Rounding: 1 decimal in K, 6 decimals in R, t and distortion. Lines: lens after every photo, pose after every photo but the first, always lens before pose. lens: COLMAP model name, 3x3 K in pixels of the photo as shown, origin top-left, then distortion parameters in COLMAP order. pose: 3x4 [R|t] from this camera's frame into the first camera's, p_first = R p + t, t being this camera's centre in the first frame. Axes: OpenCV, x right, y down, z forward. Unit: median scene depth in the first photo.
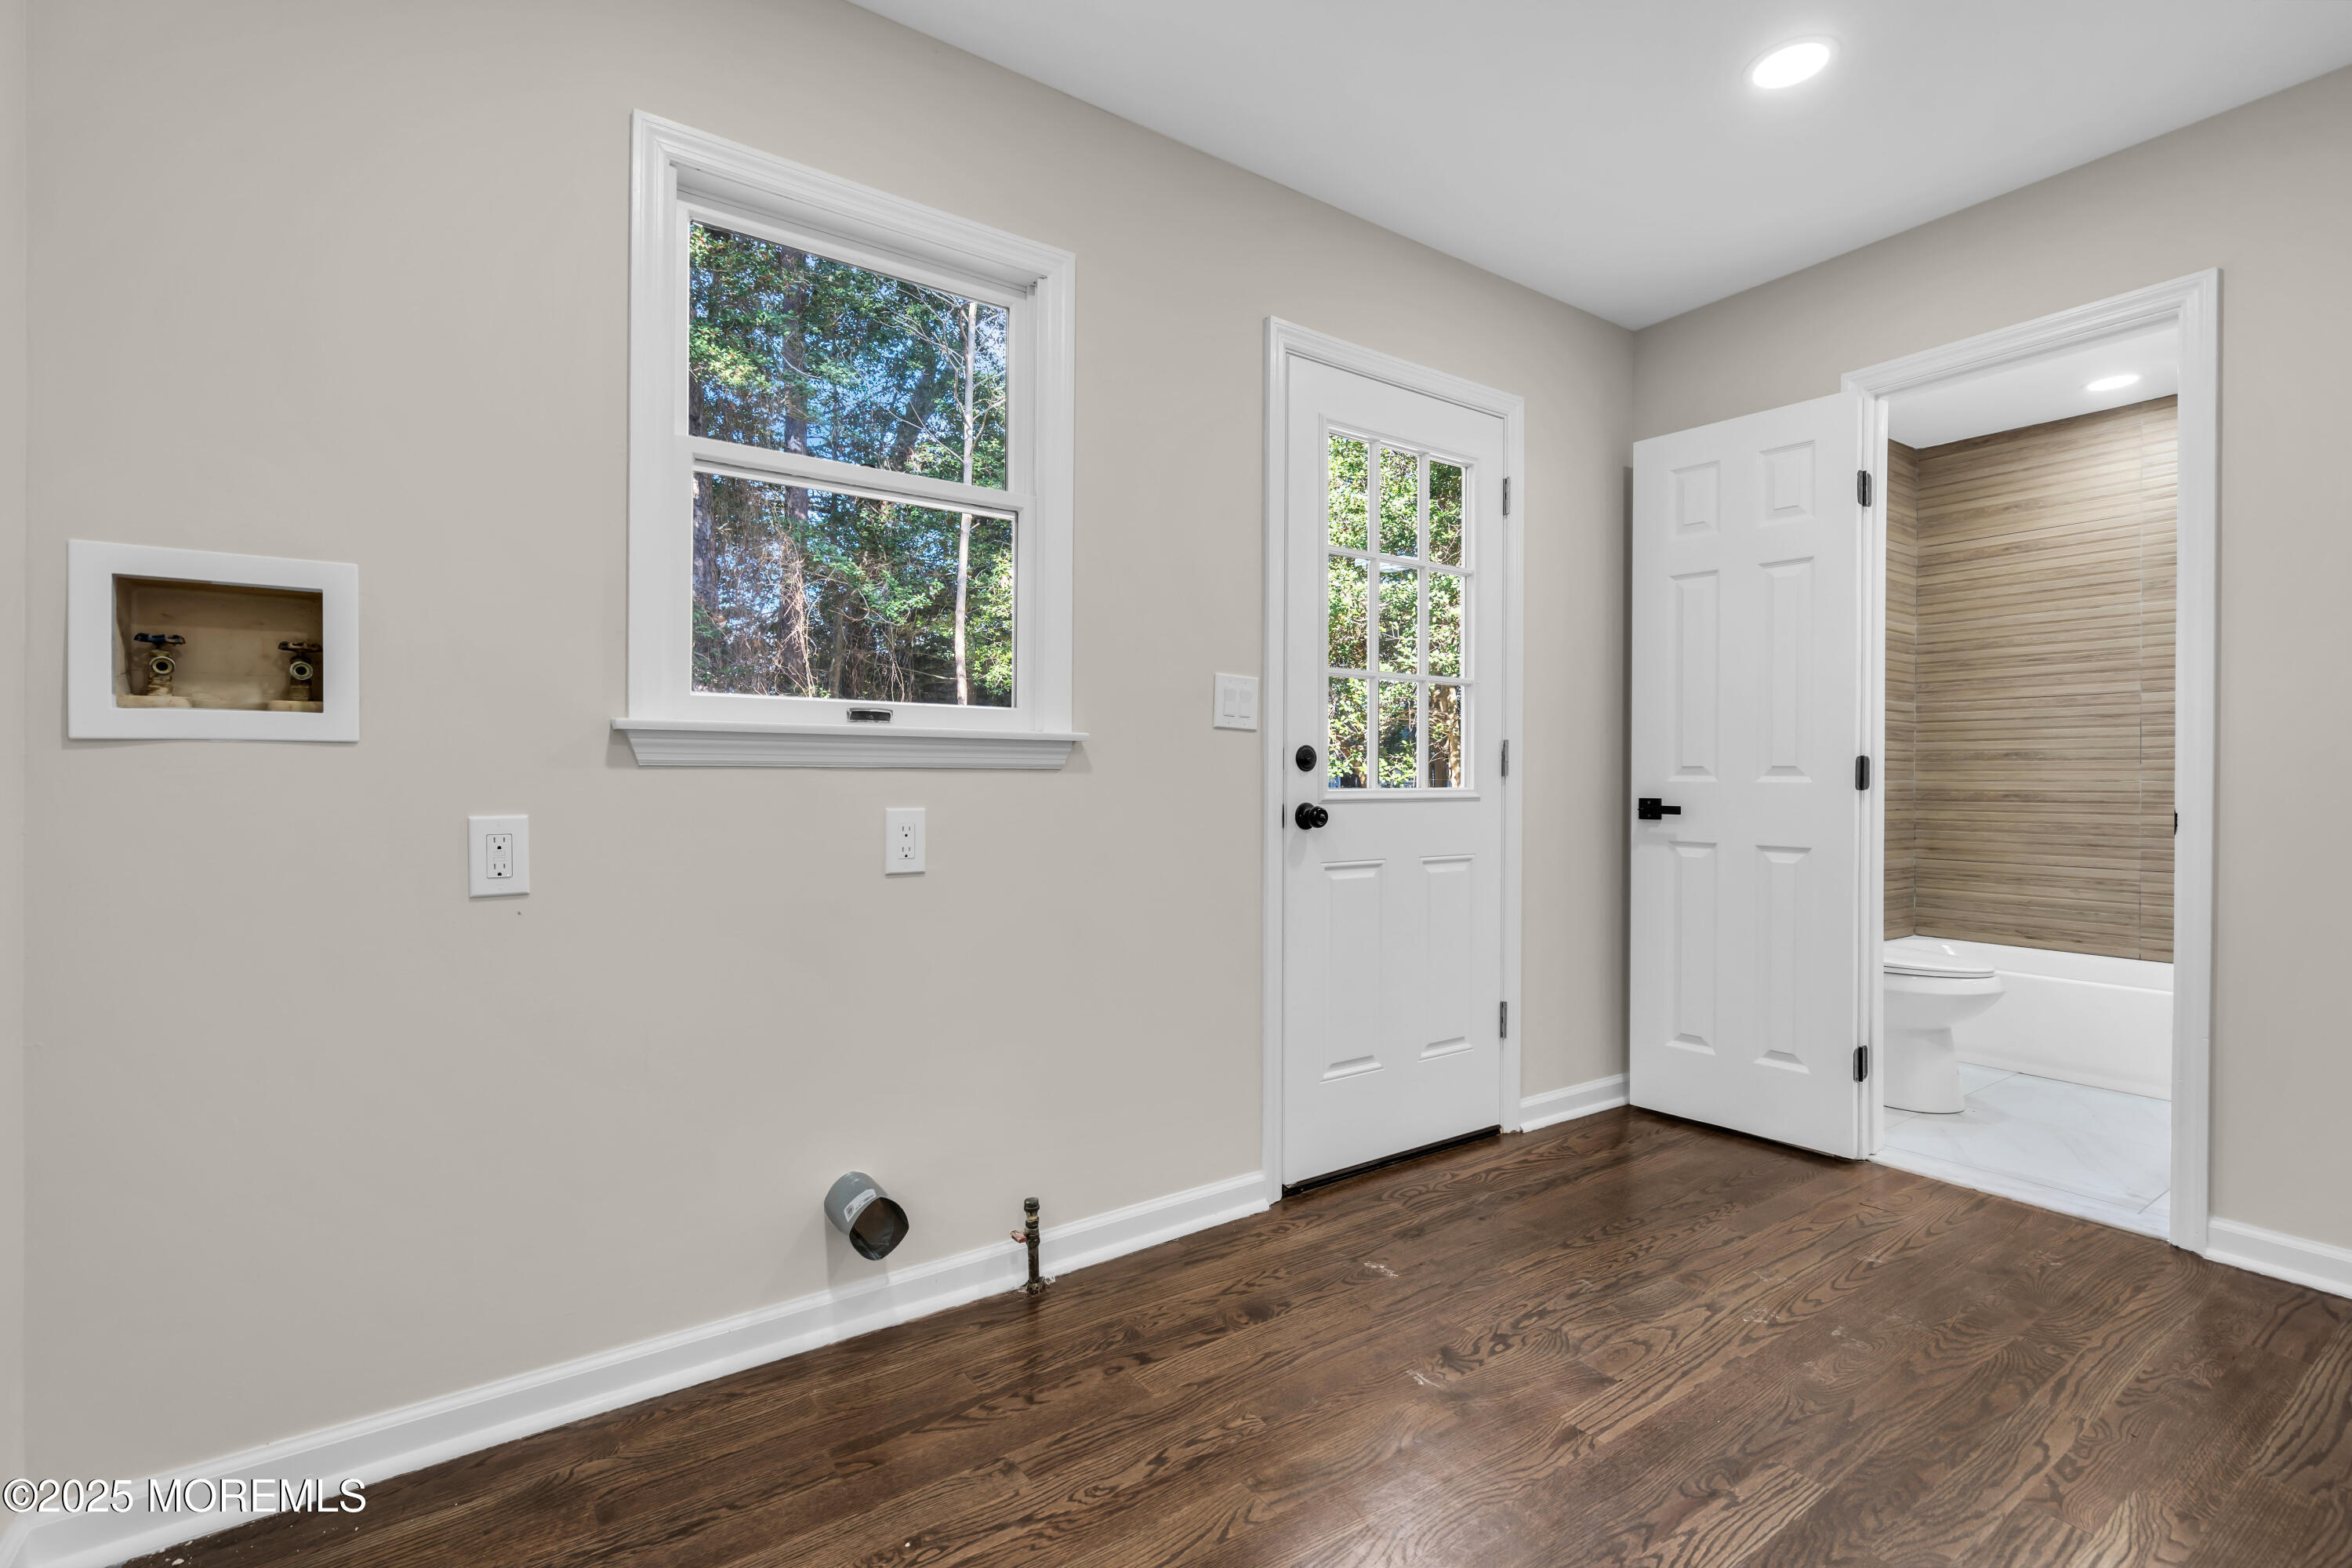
lens RADIAL K [[1069.9, 0, 1169.1], [0, 1069.9, 788.2], [0, 0, 1]] dist [-0.000422, 0.000666]
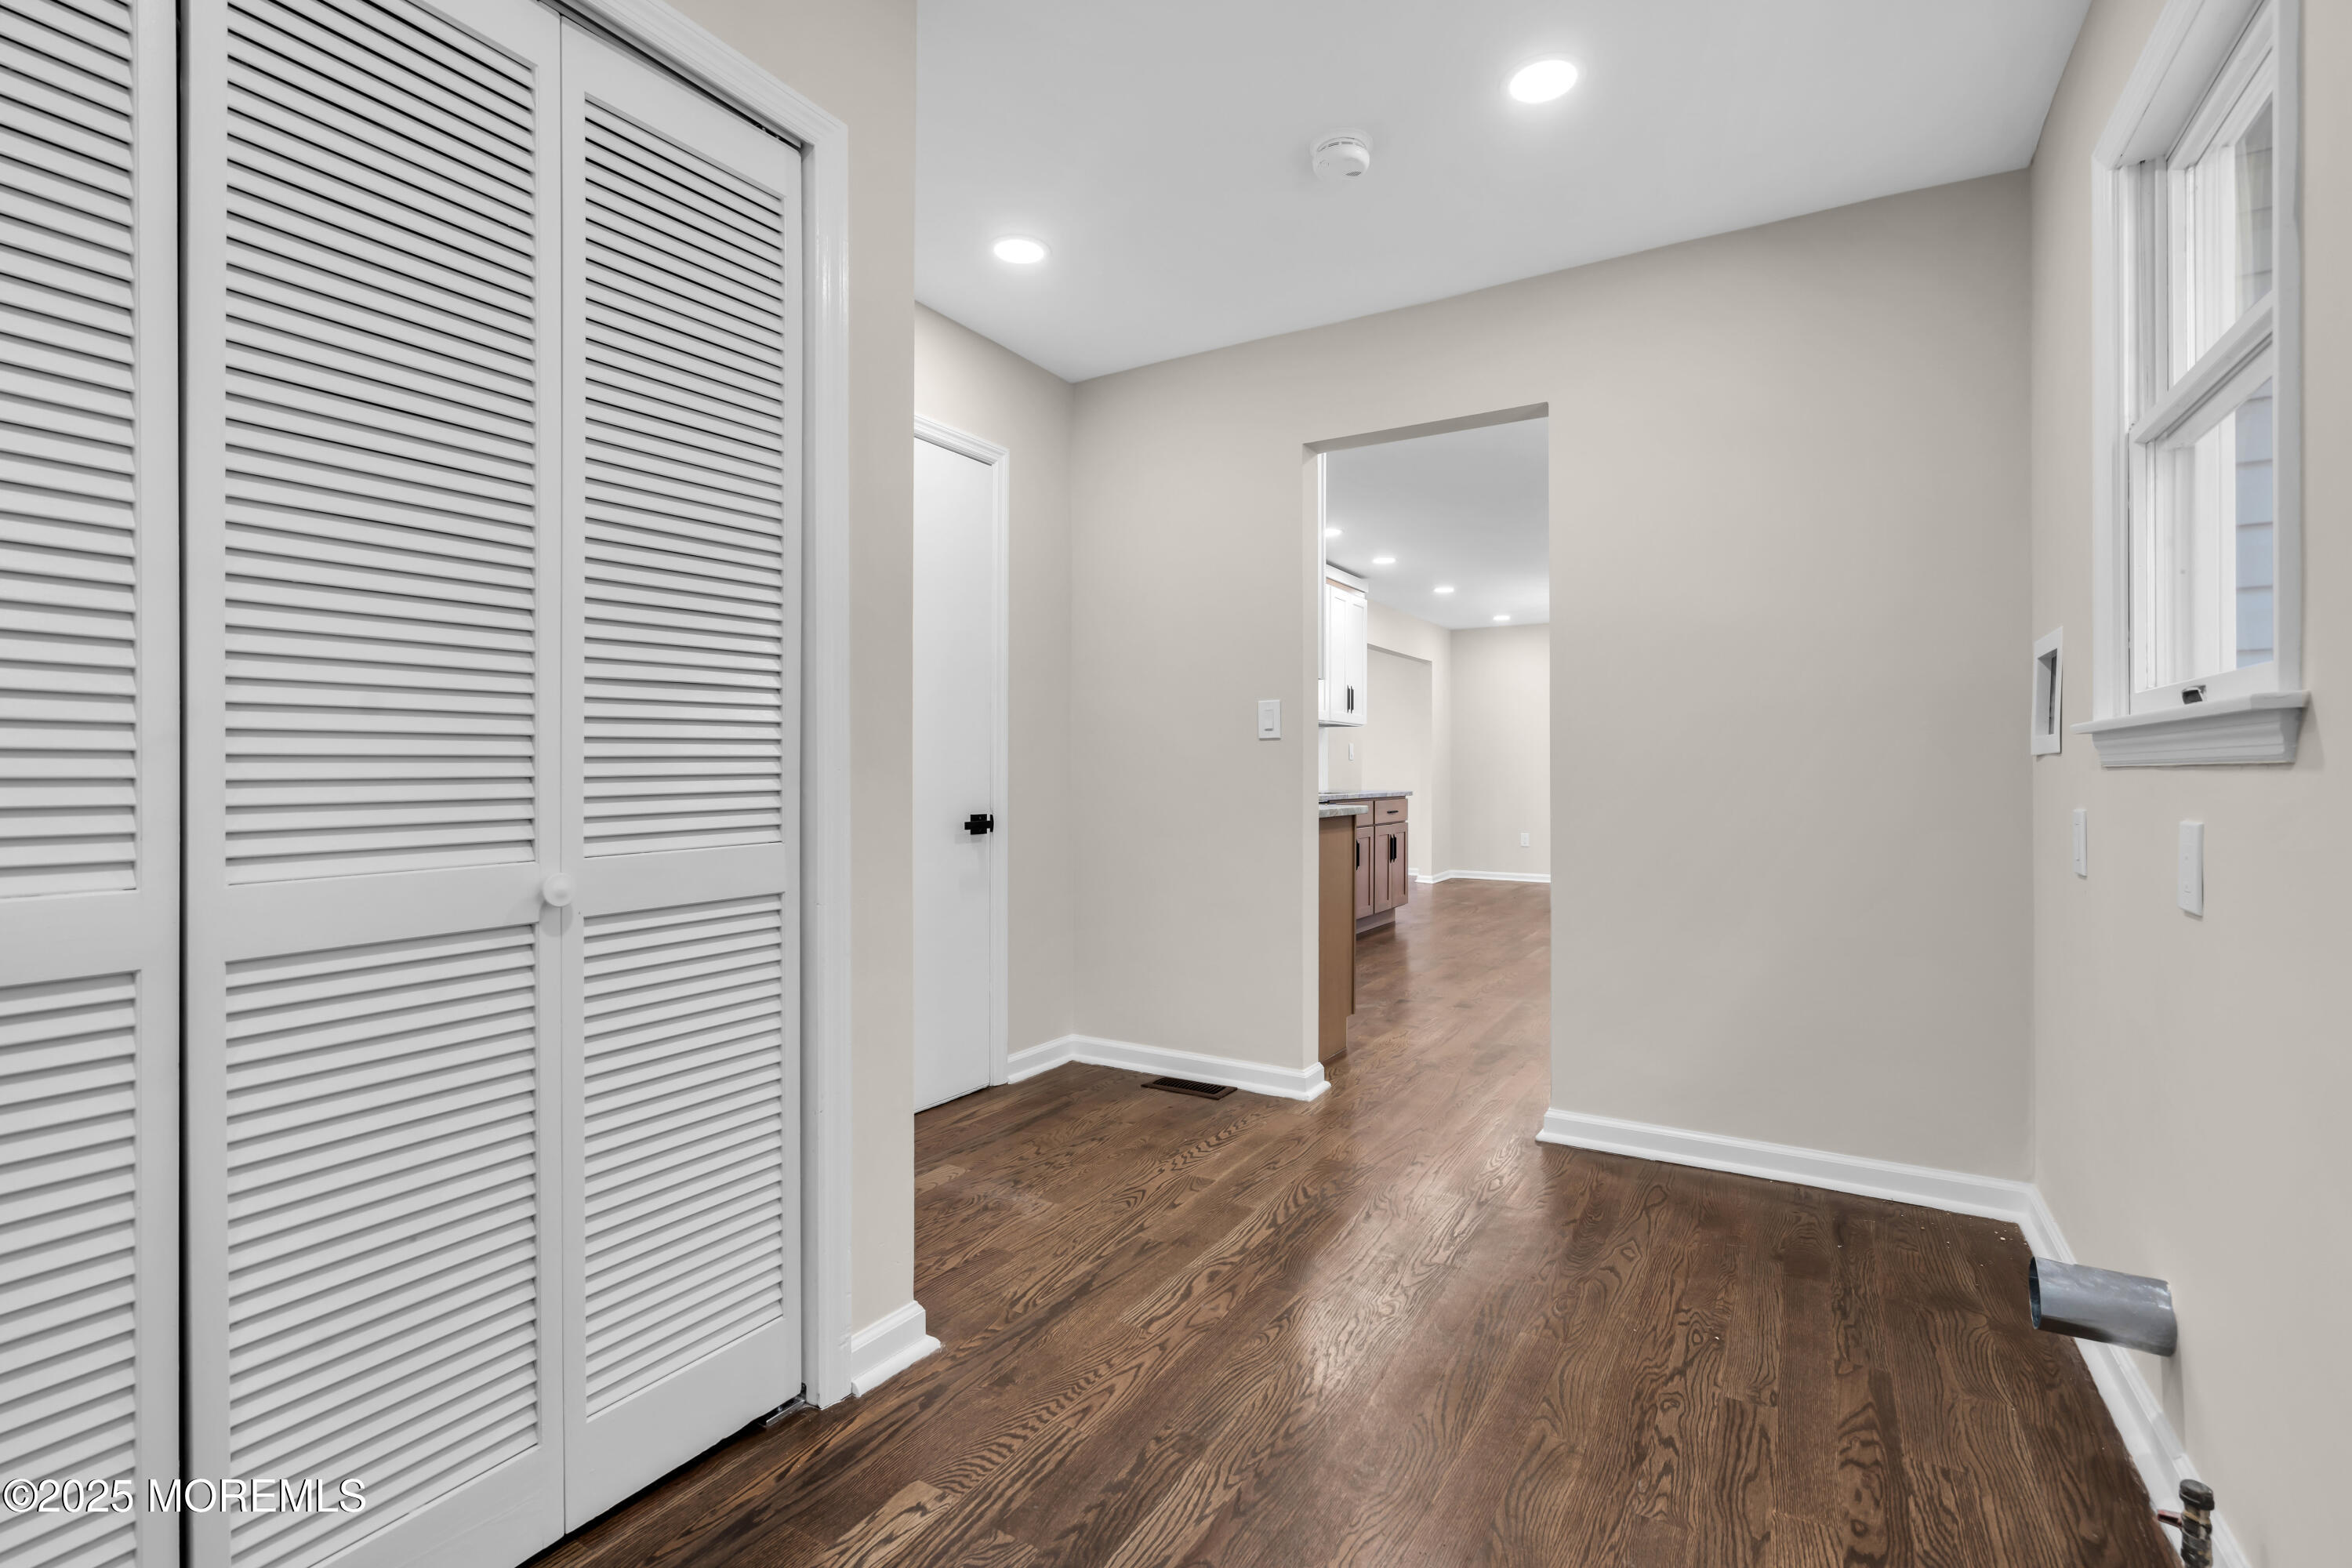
lens RADIAL K [[1069.9, 0, 1175.3], [0, 1069.9, 777.5], [0, 0, 1]] dist [-0.000422, 0.000666]
pose [[-0.910191, -0.003359, -0.414176, 0.912711], [-0.006531, 0.999959, 0.006243, -0.012566], [0.414138, 0.008387, -0.910175, 1.867589]]
